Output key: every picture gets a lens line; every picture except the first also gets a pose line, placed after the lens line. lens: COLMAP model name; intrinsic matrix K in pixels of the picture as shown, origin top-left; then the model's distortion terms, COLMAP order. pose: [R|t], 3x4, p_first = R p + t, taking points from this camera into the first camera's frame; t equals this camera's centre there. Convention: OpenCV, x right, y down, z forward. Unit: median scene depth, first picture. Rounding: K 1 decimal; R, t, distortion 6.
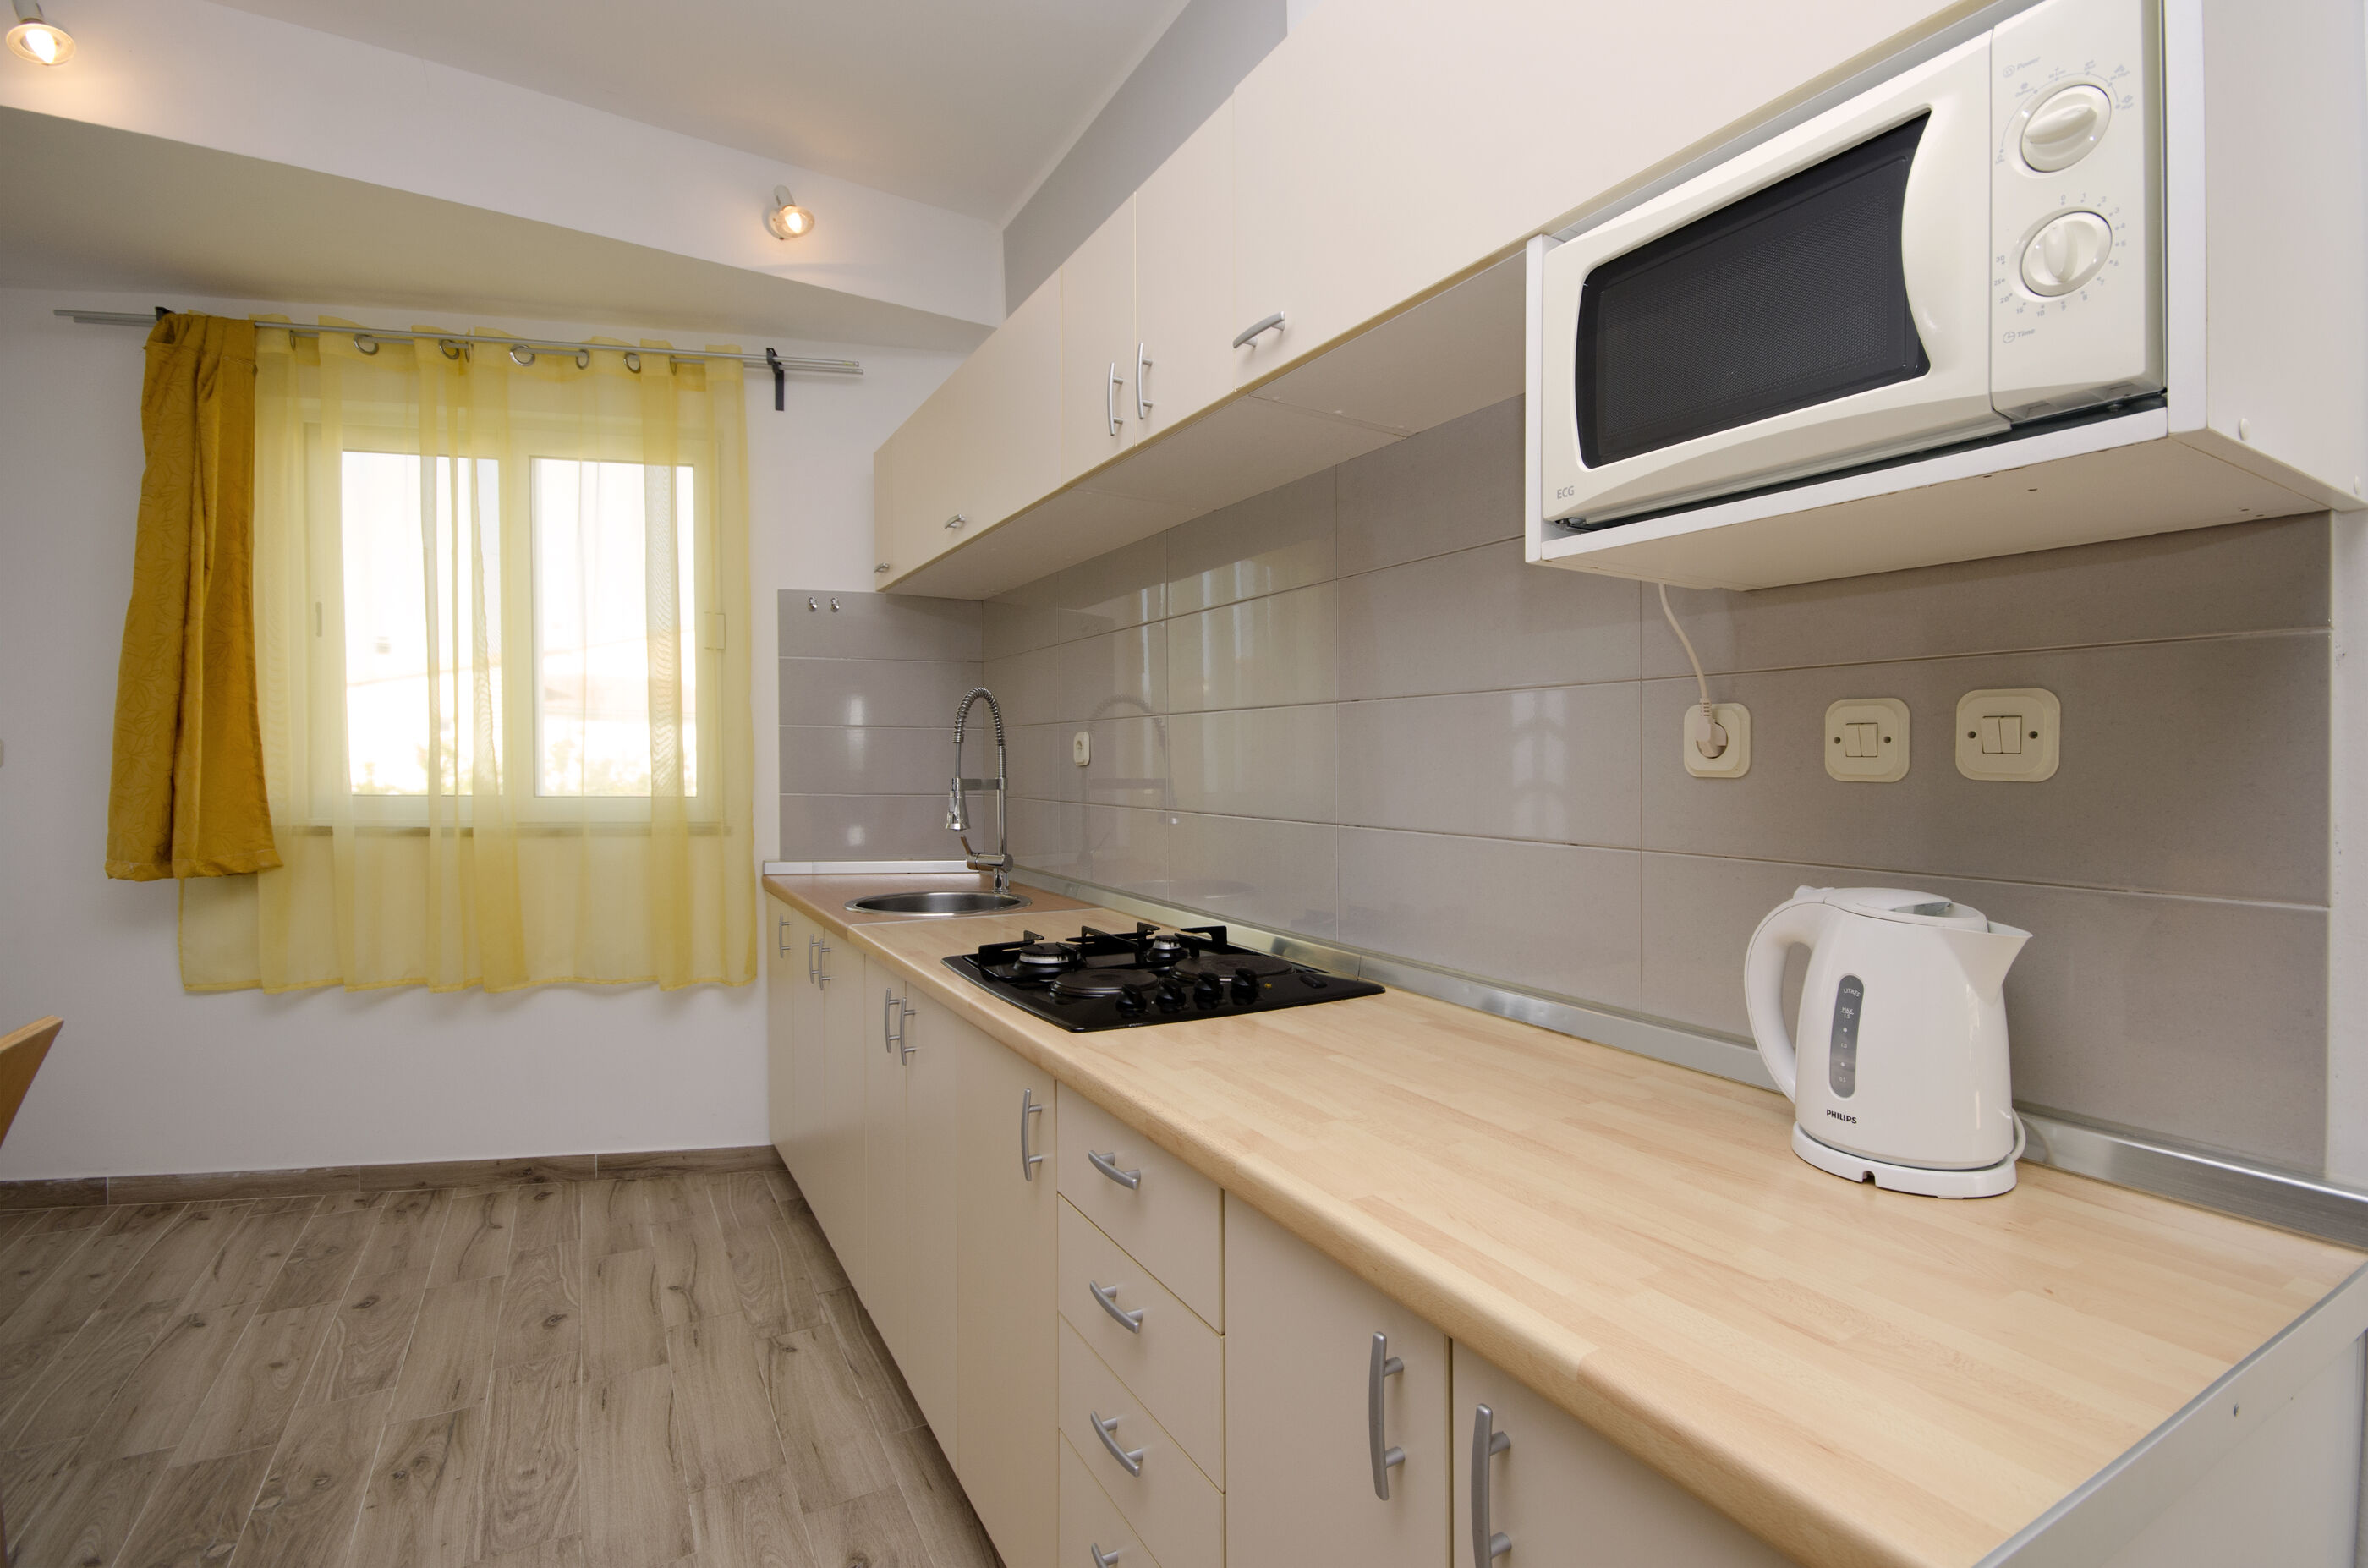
lens RADIAL K [[1098.4, 0, 1197.8], [0, 1098.4, 798.9], [0, 0, 1]] dist [0.041911, -0.024796]
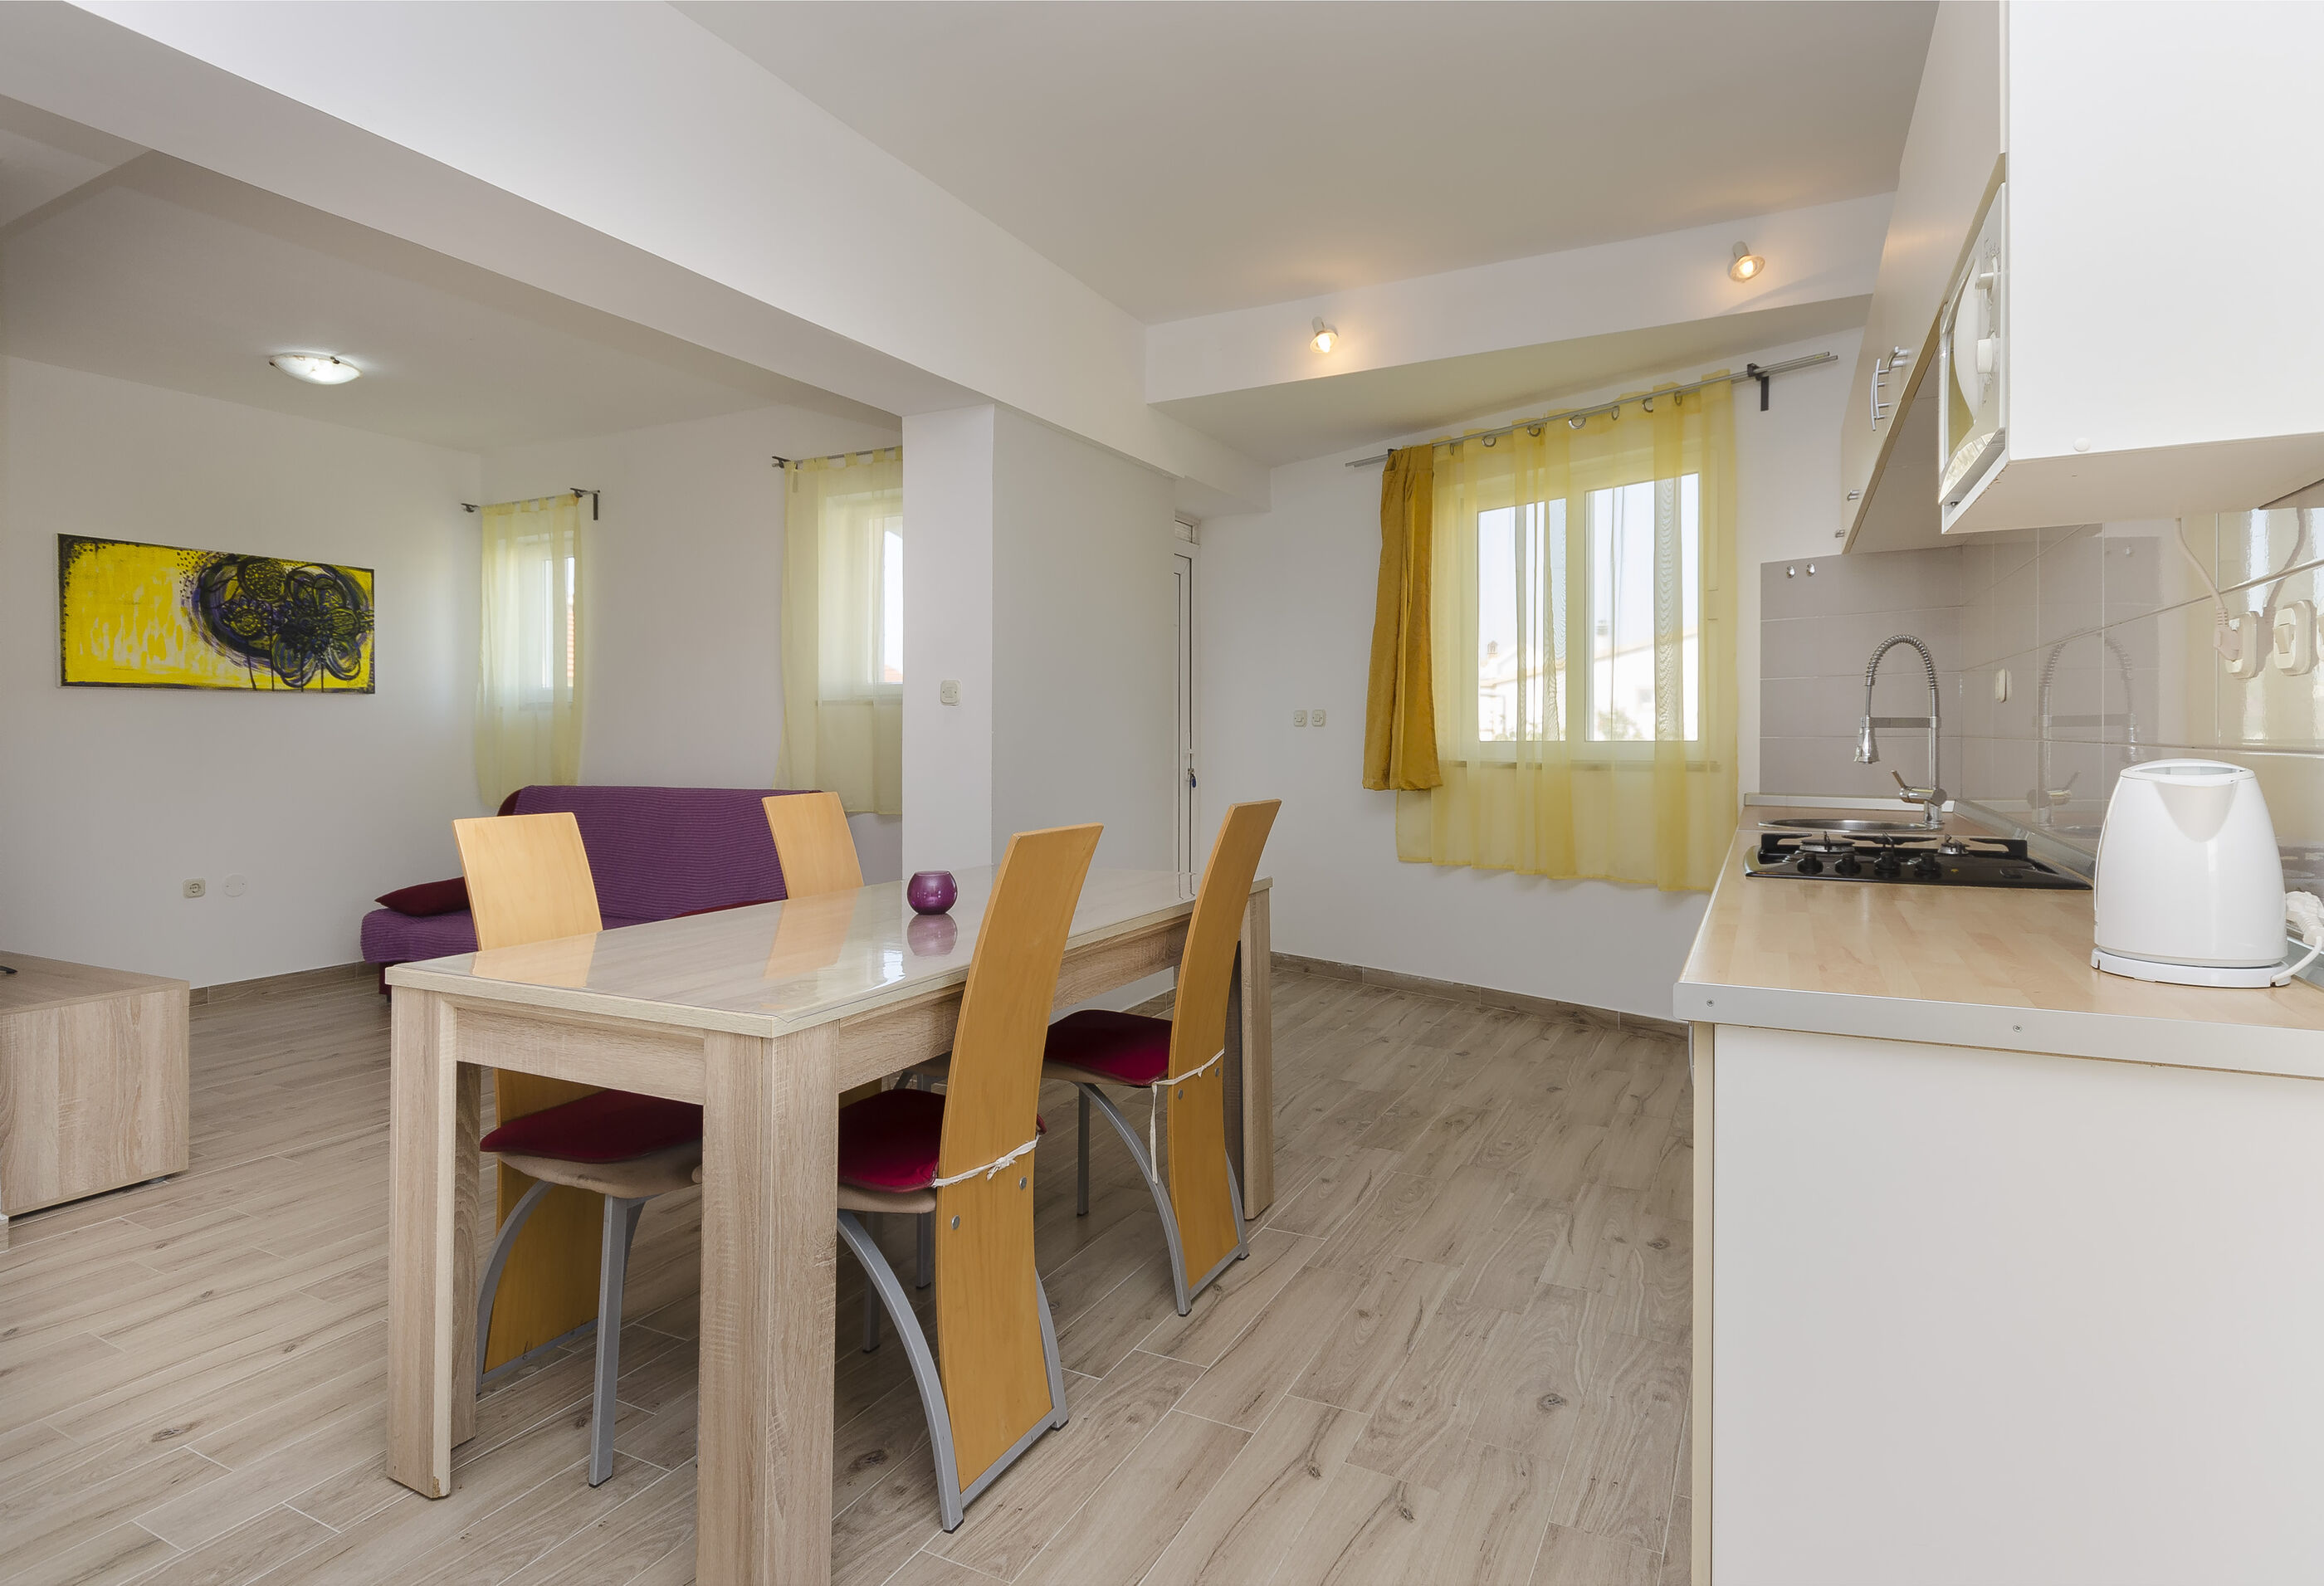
lens RADIAL K [[1174.7, 0, 1162.0], [0, 1174.7, 793.0], [0, 0, 1]] dist [-0.000684, -0.000093]
pose [[0.540450, 0.026654, -0.840954, 0.372925], [-0.009775, 0.999630, 0.025401, 0.033028], [0.841319, -0.005508, 0.540511, -0.235499]]
